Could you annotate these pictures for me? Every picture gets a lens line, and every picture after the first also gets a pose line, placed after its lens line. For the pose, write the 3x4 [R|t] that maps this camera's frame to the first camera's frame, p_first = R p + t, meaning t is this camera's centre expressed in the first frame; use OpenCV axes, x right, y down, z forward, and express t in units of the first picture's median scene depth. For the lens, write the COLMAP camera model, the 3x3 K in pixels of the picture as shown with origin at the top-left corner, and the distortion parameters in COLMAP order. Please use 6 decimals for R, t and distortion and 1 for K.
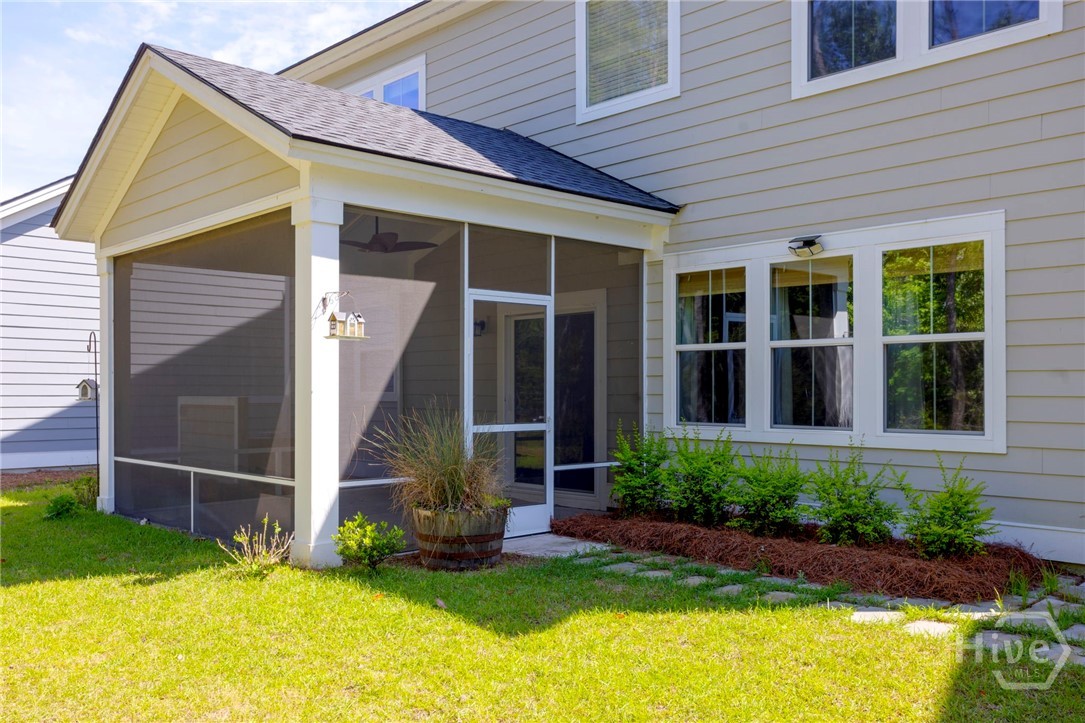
lens RADIAL K [[975.0, 0, 543.4], [0, 975.0, 384.5], [0, 0, 1]] dist [-0.001872, 0.001690]
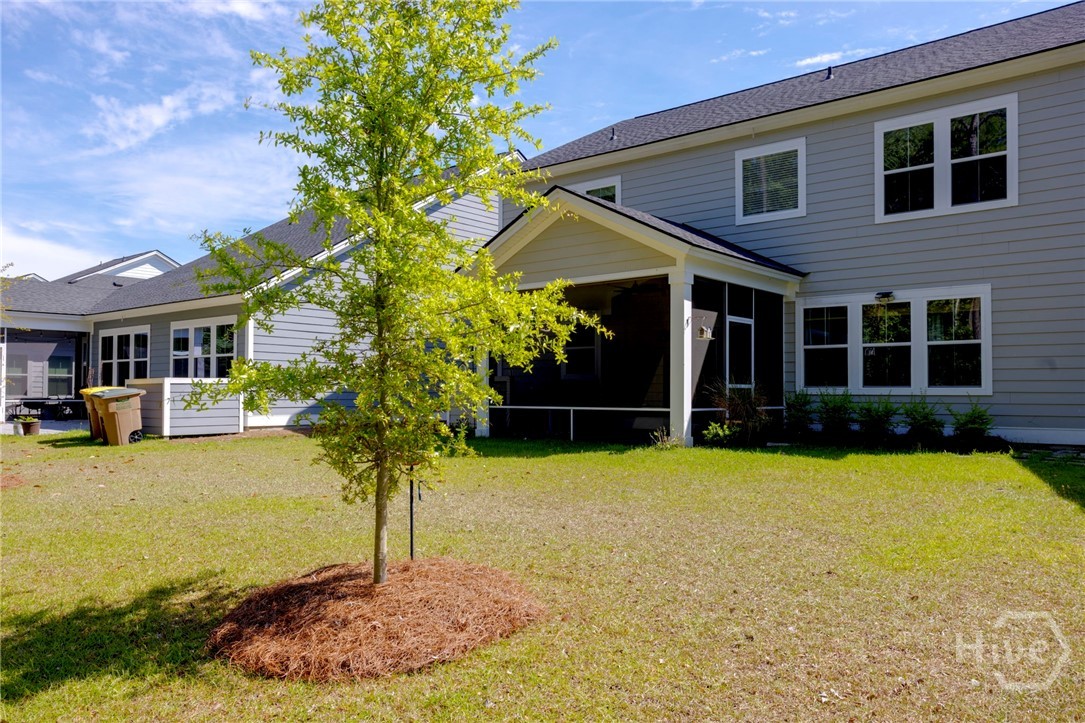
lens RADIAL K [[821.9, 0, 541.0], [0, 821.9, 373.9], [0, 0, 1]] dist [0.003961, 0.003622]
pose [[0.992807, 0.005812, 0.119585, -0.630337], [-0.003748, 0.999840, -0.017478, 0.049710], [-0.119667, 0.016904, 0.992670, -0.596789]]
